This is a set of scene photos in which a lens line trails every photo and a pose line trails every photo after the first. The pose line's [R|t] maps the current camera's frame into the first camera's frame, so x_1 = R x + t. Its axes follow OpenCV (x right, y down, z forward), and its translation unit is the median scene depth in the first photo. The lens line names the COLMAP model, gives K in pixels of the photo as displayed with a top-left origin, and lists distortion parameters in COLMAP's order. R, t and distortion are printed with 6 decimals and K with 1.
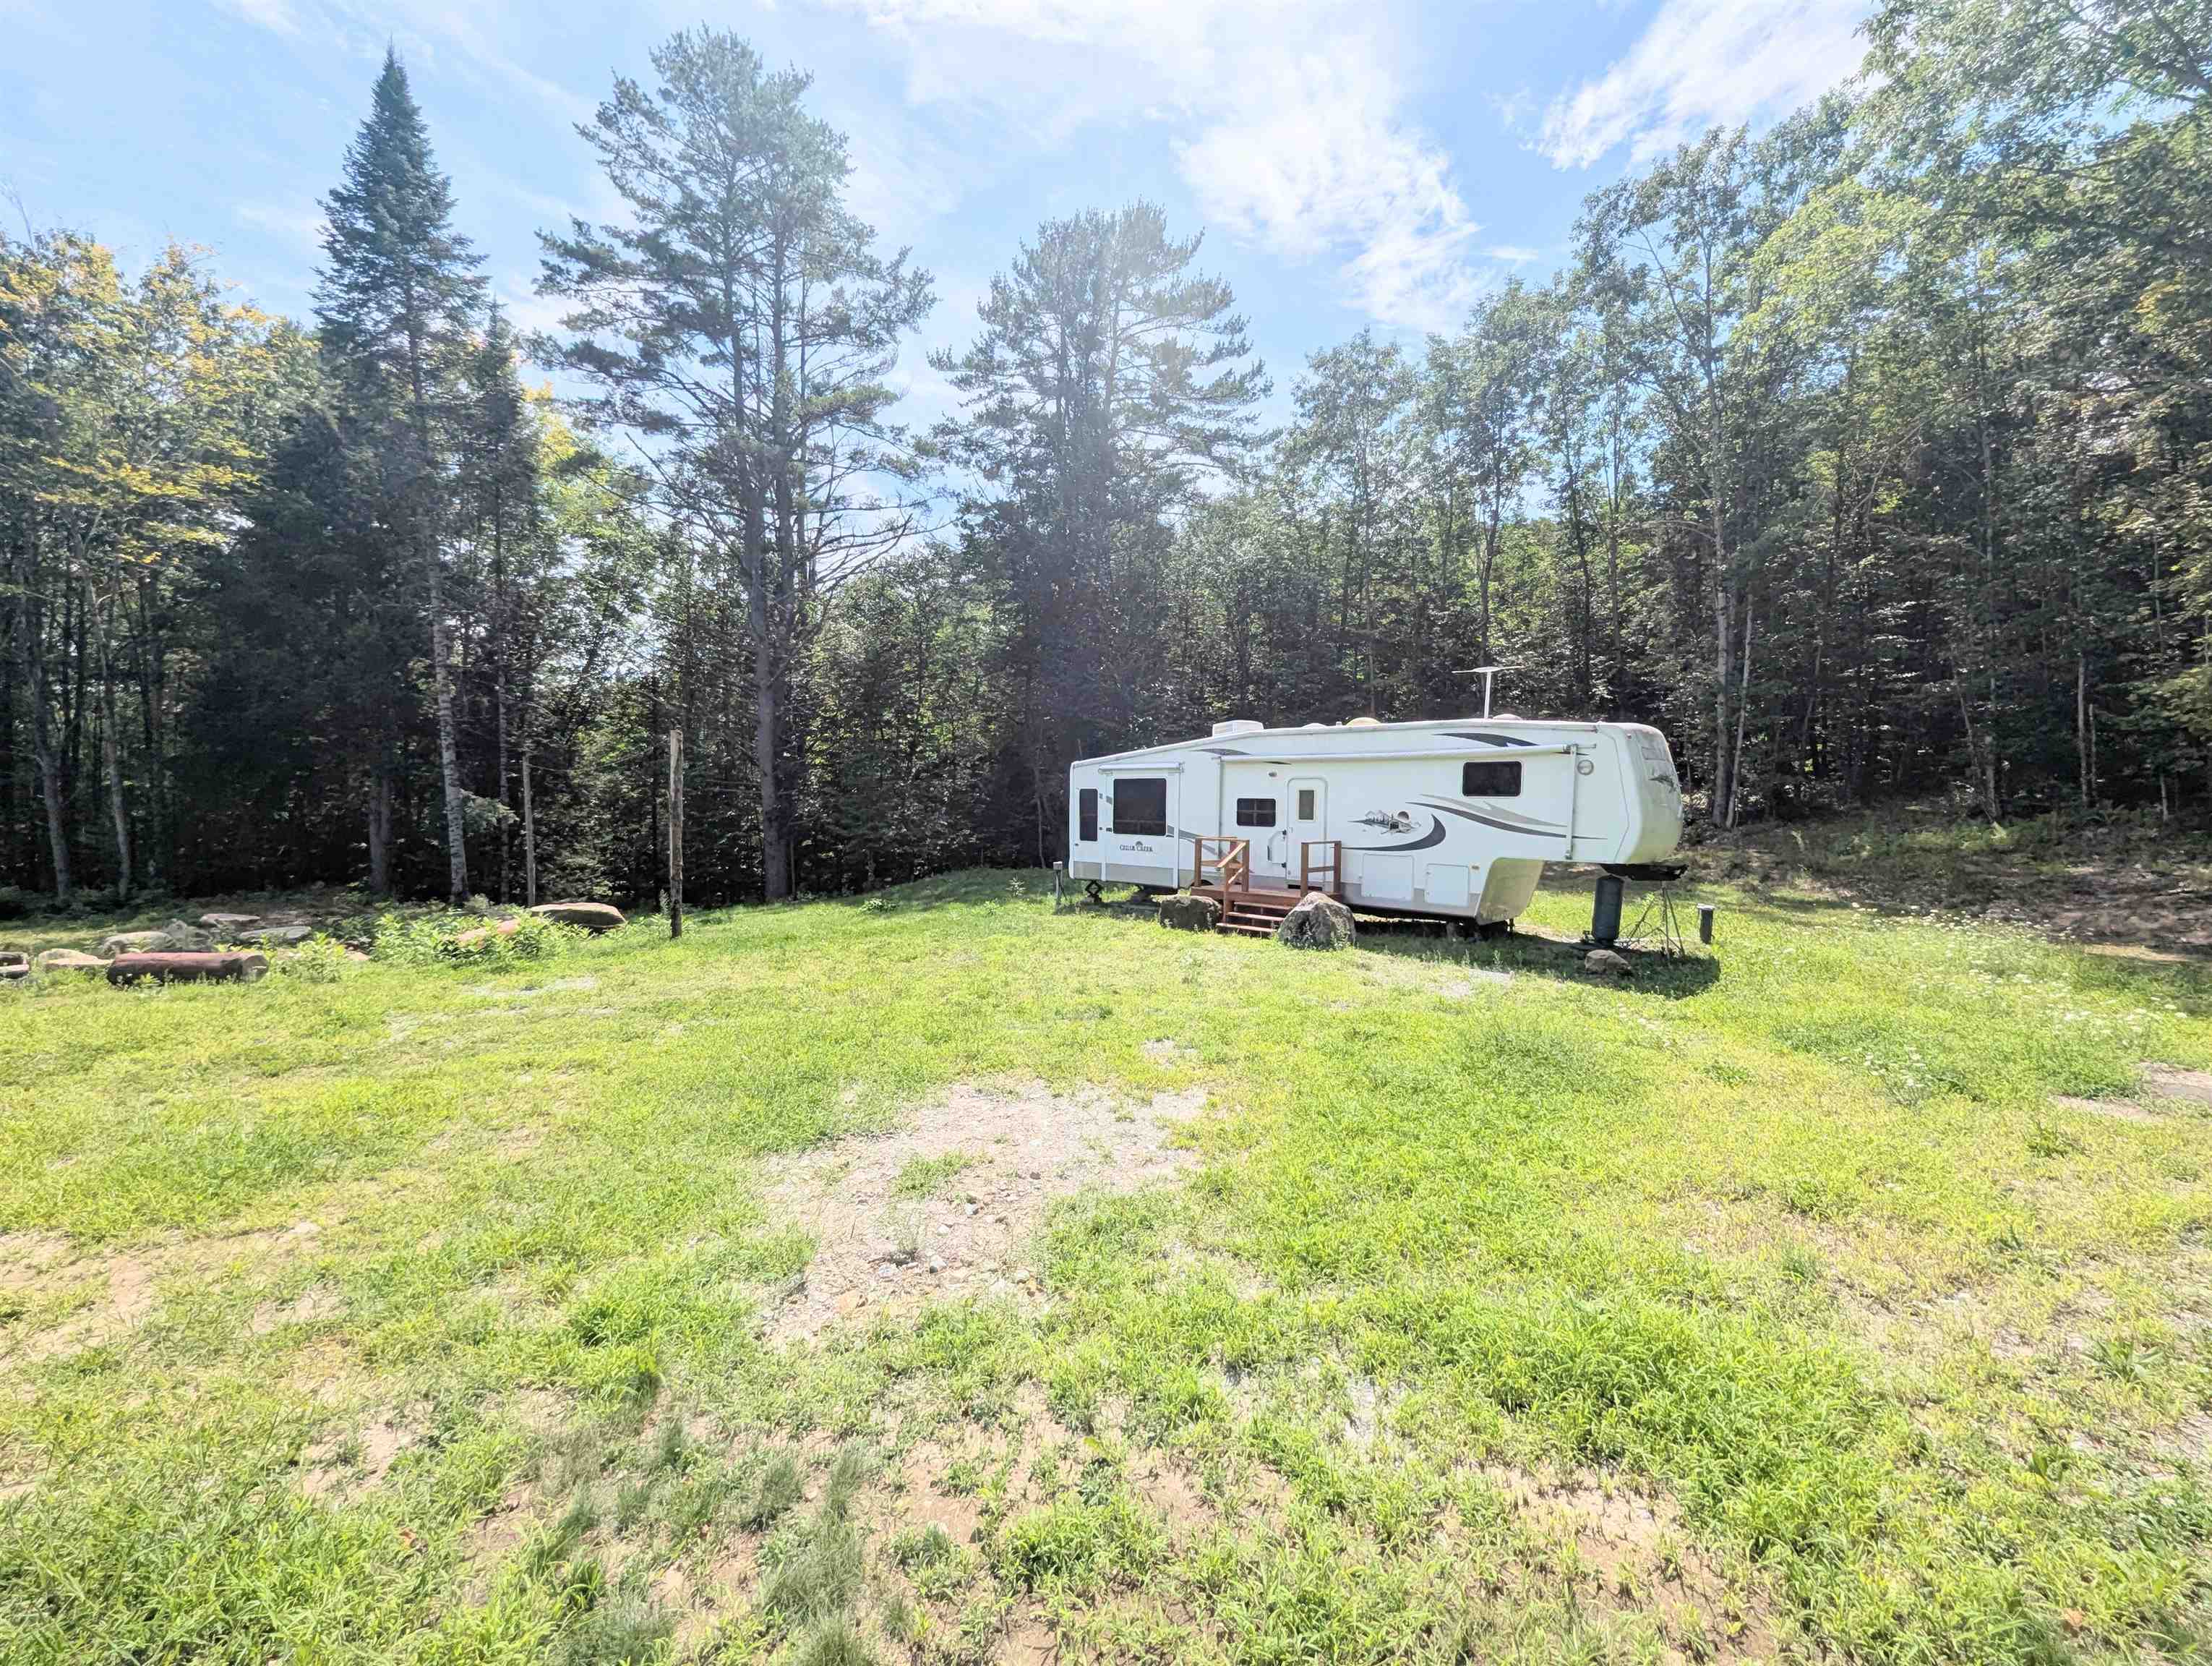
lens RADIAL K [[921.6, 0, 1098.3], [0, 921.6, 842.3], [0, 0, 1]] dist [0.002034, -0.001755]
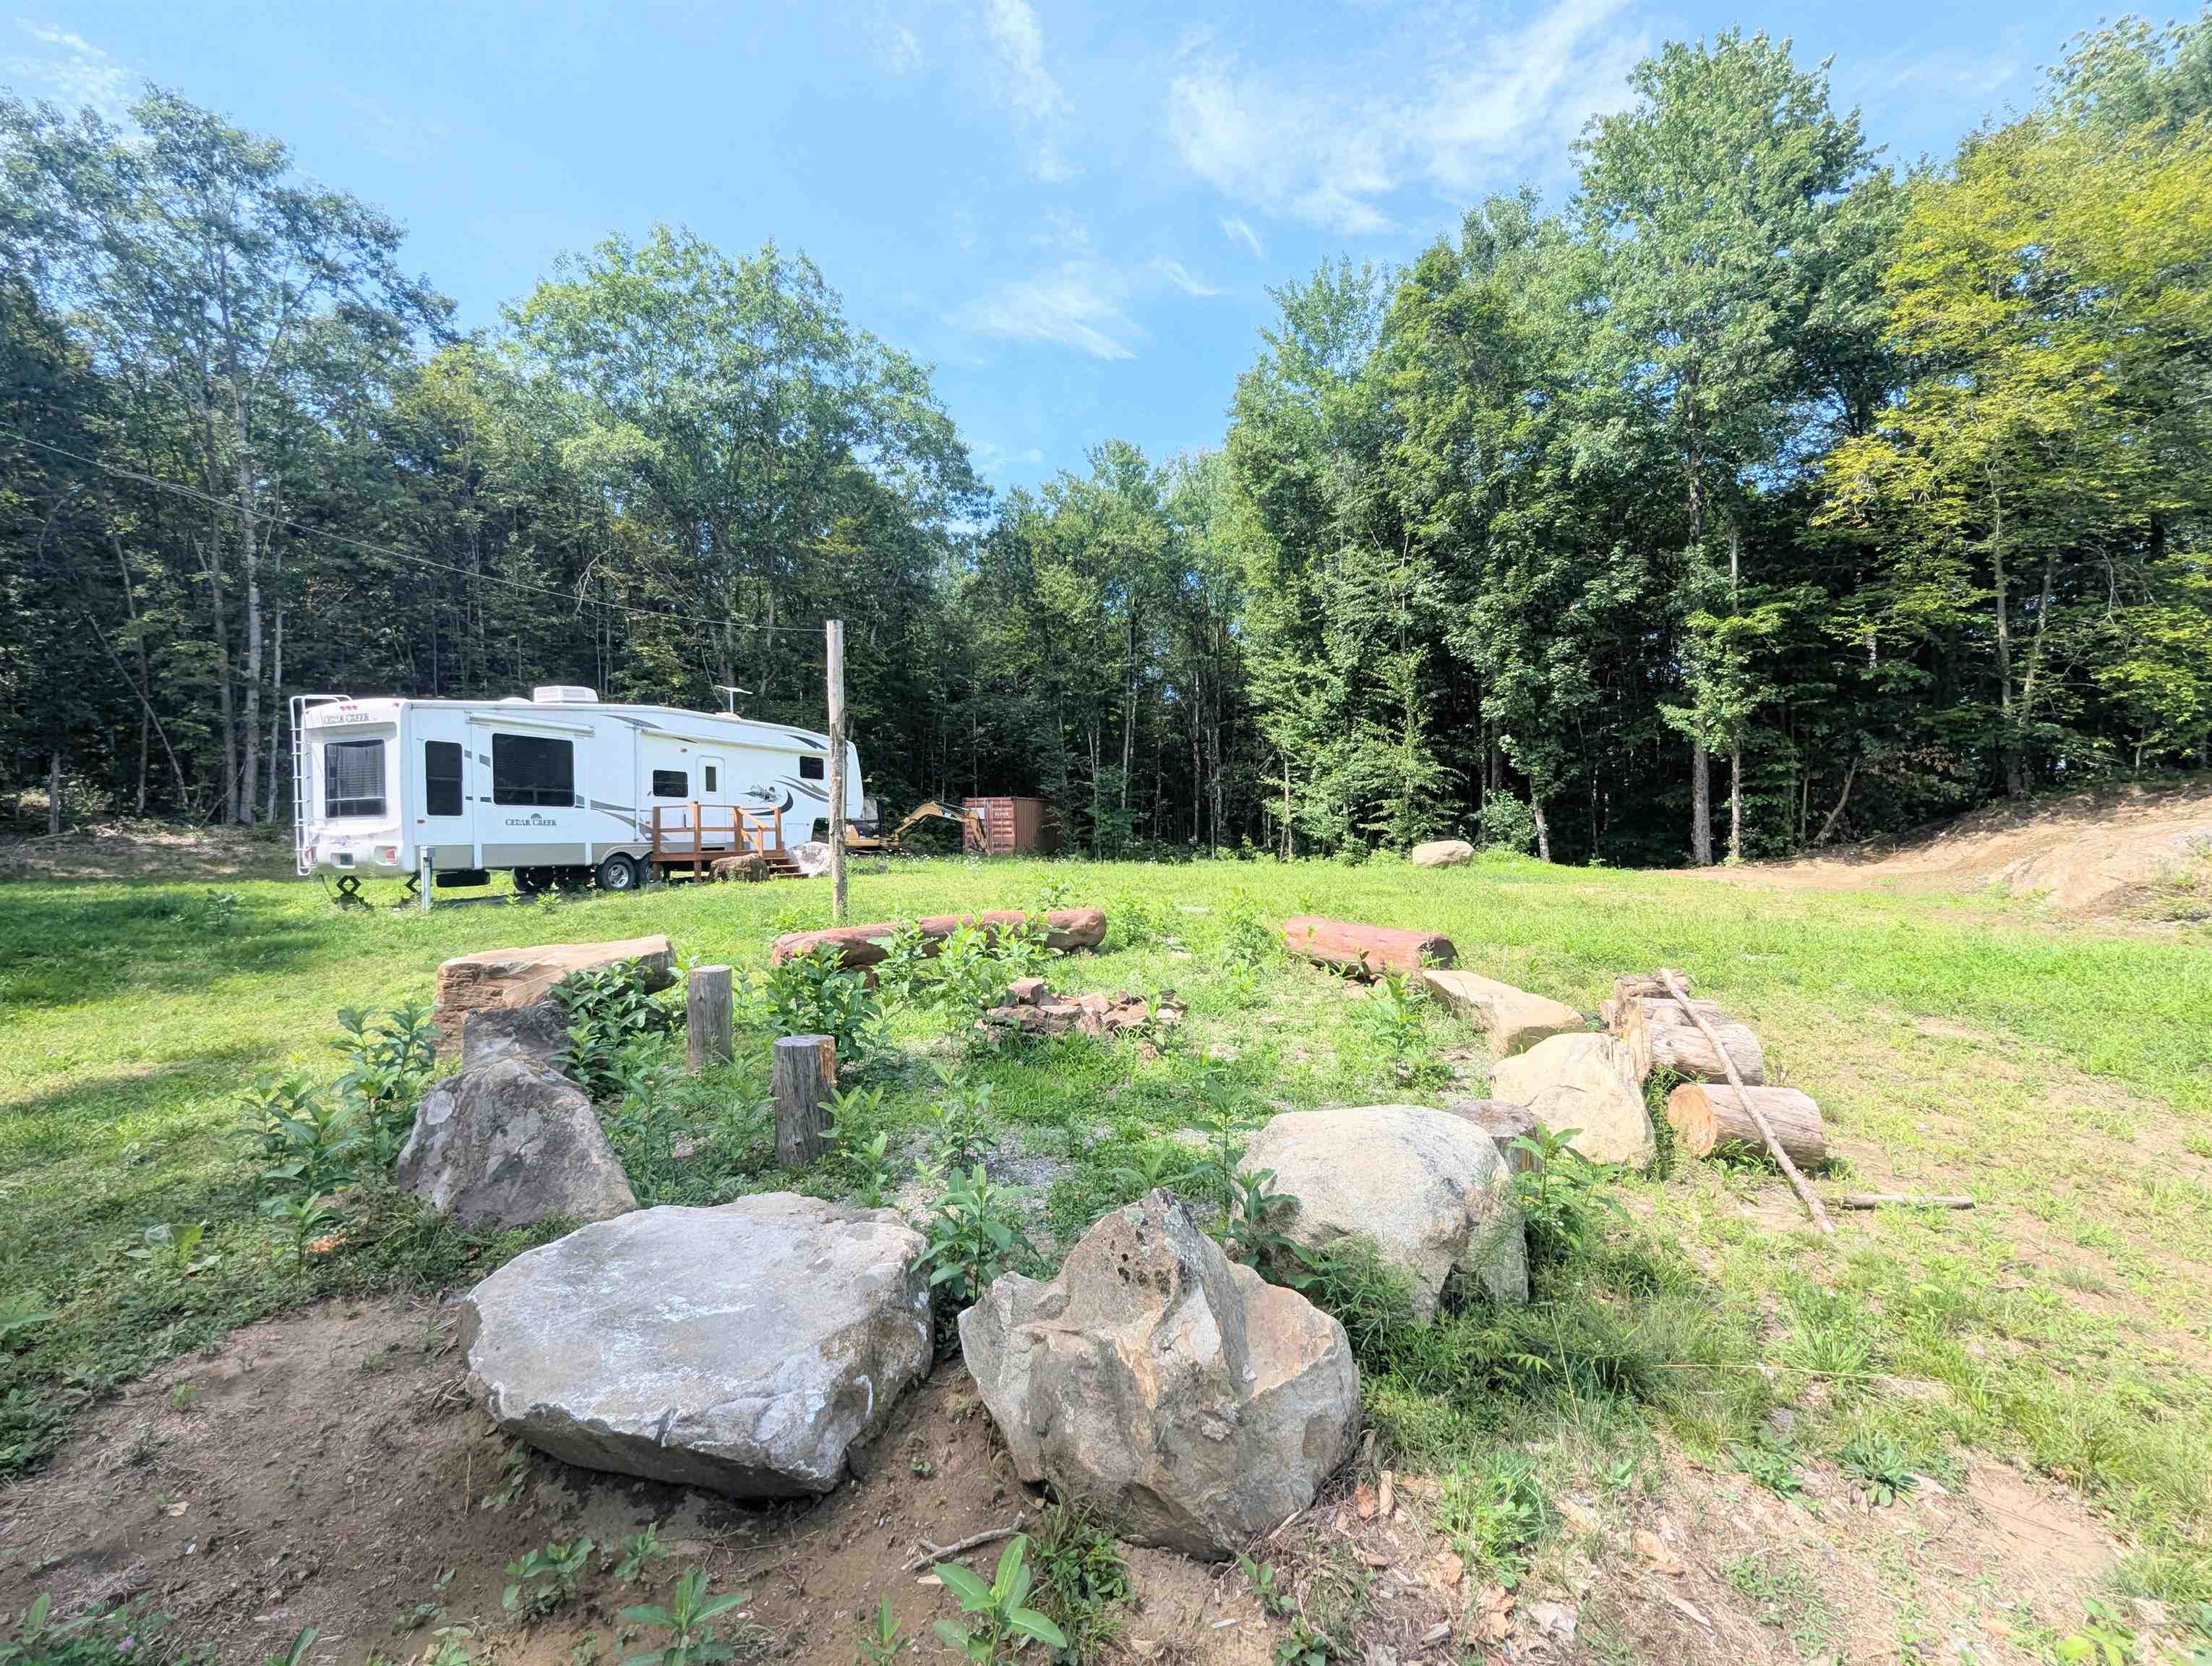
lens RADIAL K [[921.6, 0, 1102.1], [0, 921.6, 846.3], [0, 0, 1]] dist [0.002034, -0.001755]
pose [[-0.389175, -0.015652, 0.921031, -0.935907], [0.052669, 0.997842, 0.039212, 0.022966], [-0.919657, 0.063770, -0.387511, 0.881014]]
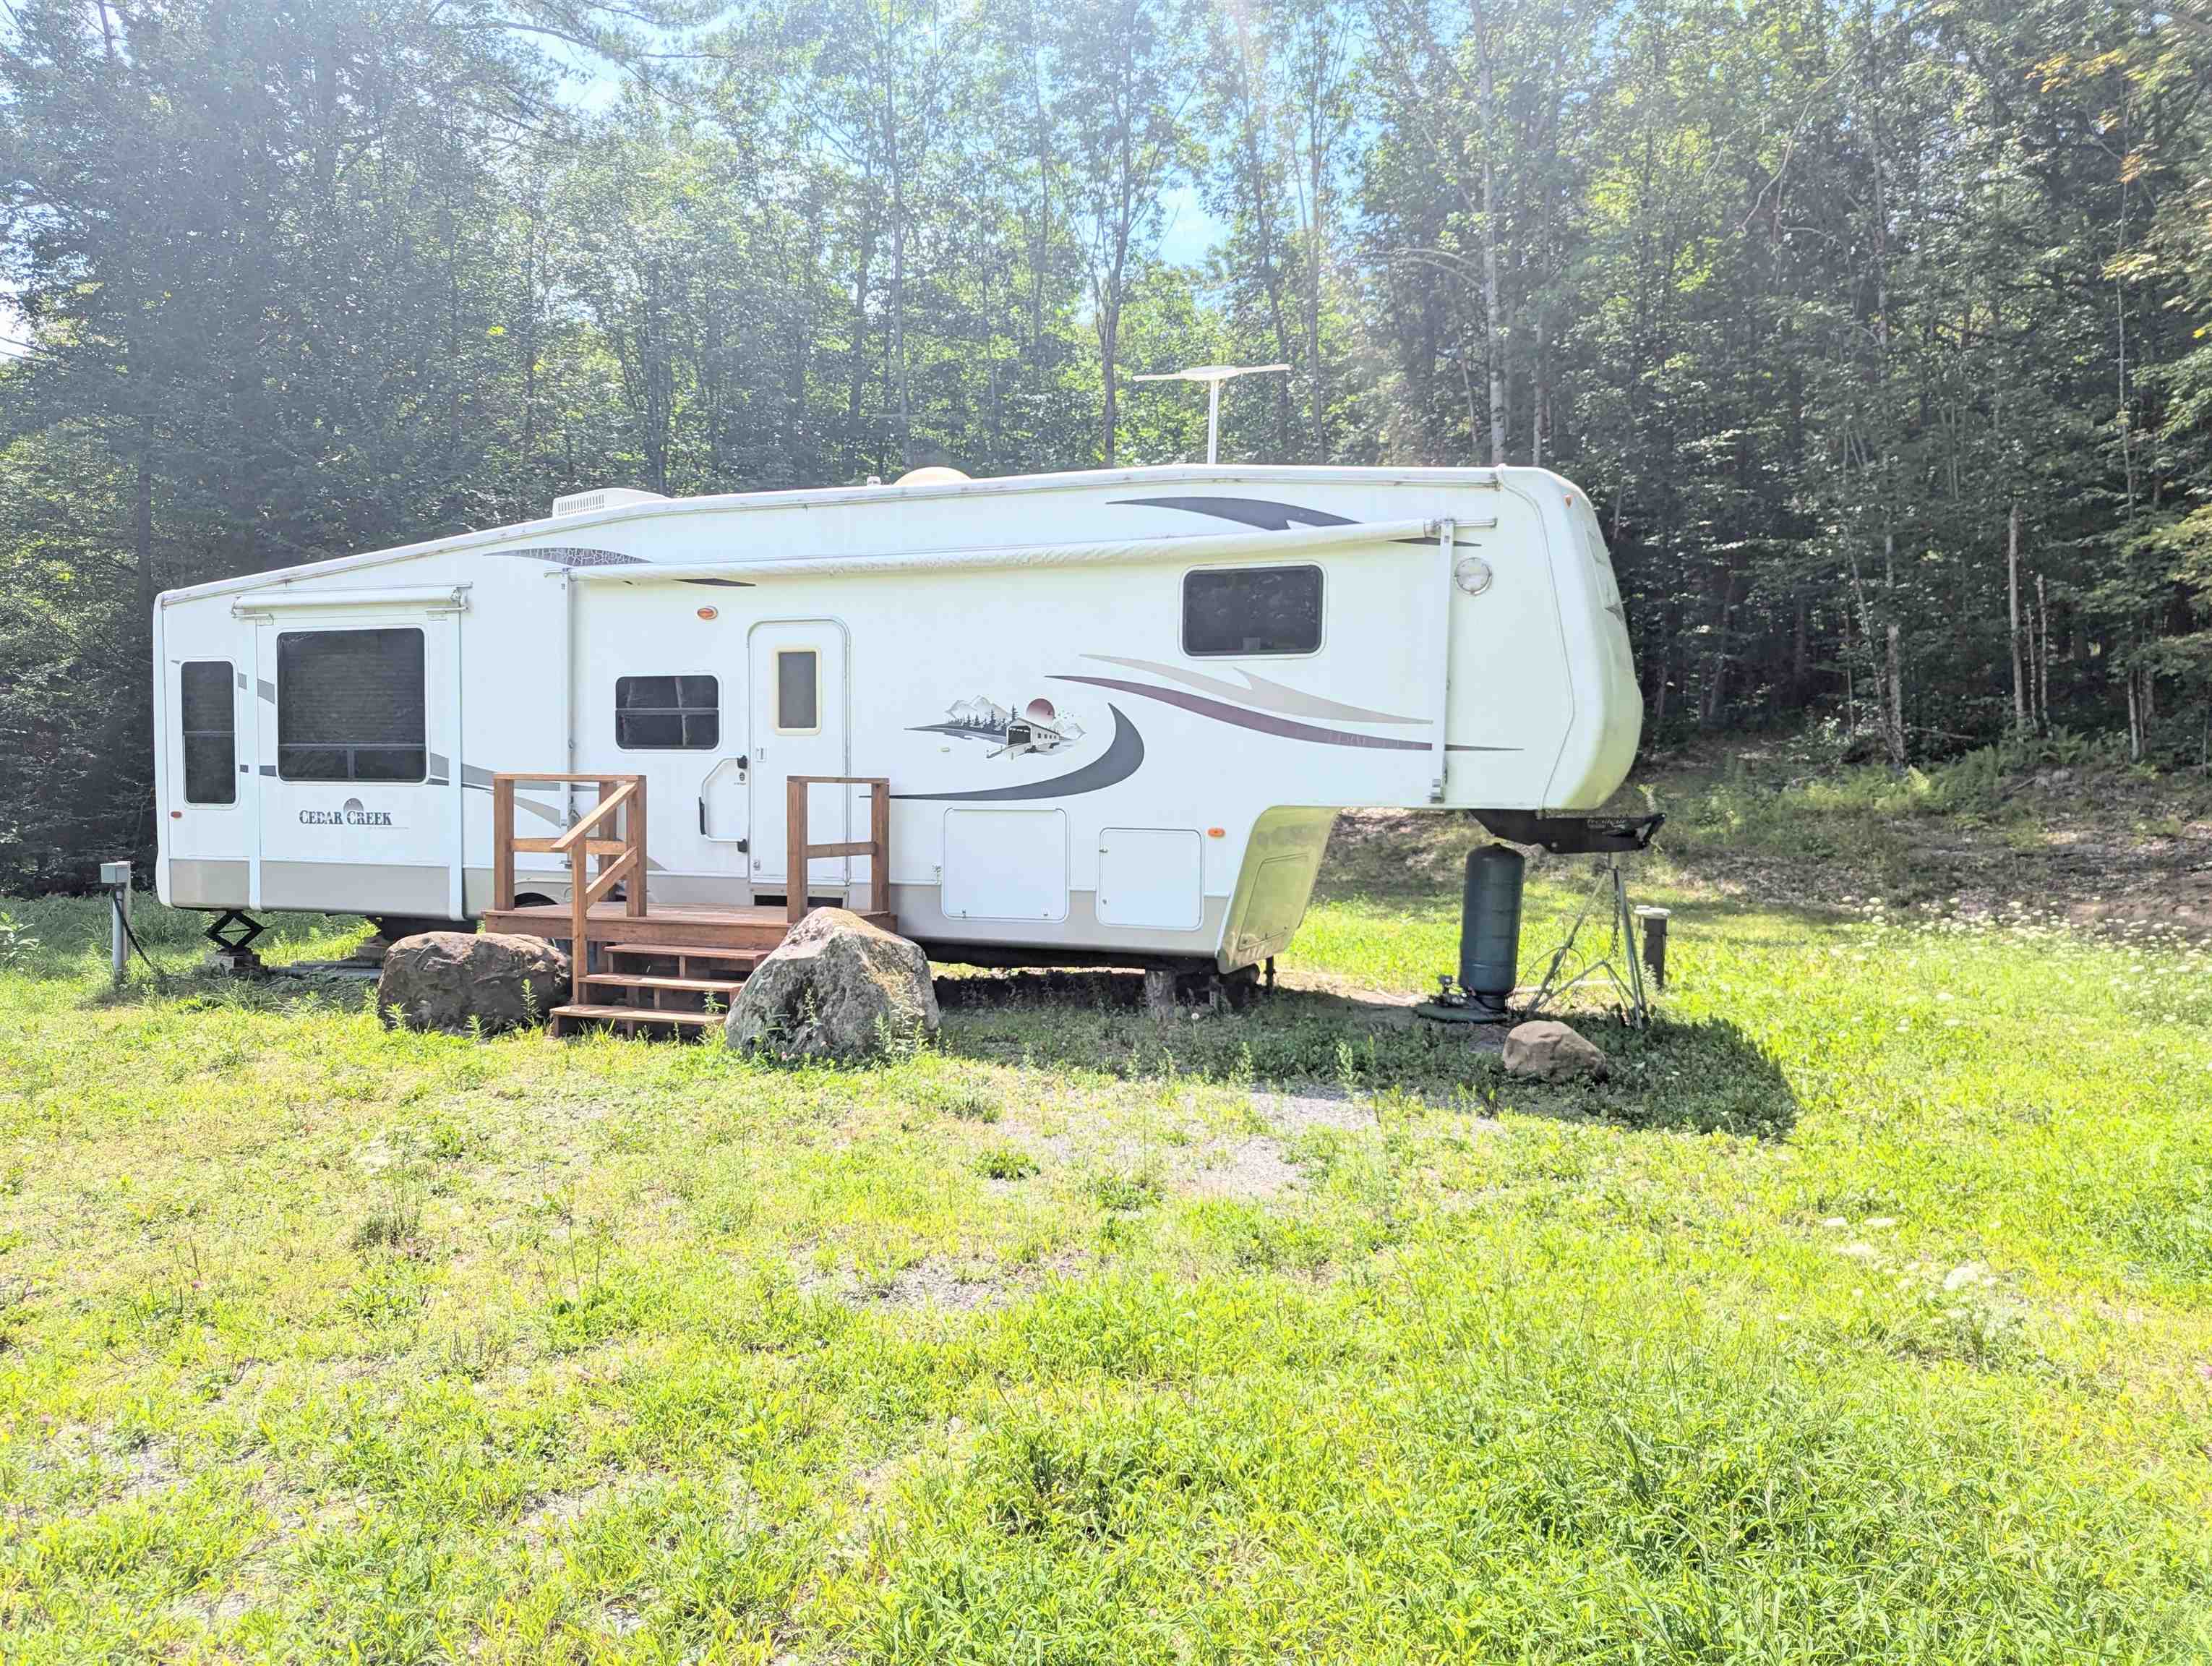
lens RADIAL K [[1544.1, 0, 1085.3], [0, 1544.1, 848.3], [0, 0, 1]] dist [0.044030, -0.032657]
pose [[0.916761, -0.017605, 0.399049, 0.066310], [0.019267, 0.999814, -0.000156, 0.025678], [-0.398972, 0.007832, 0.916930, 0.309784]]
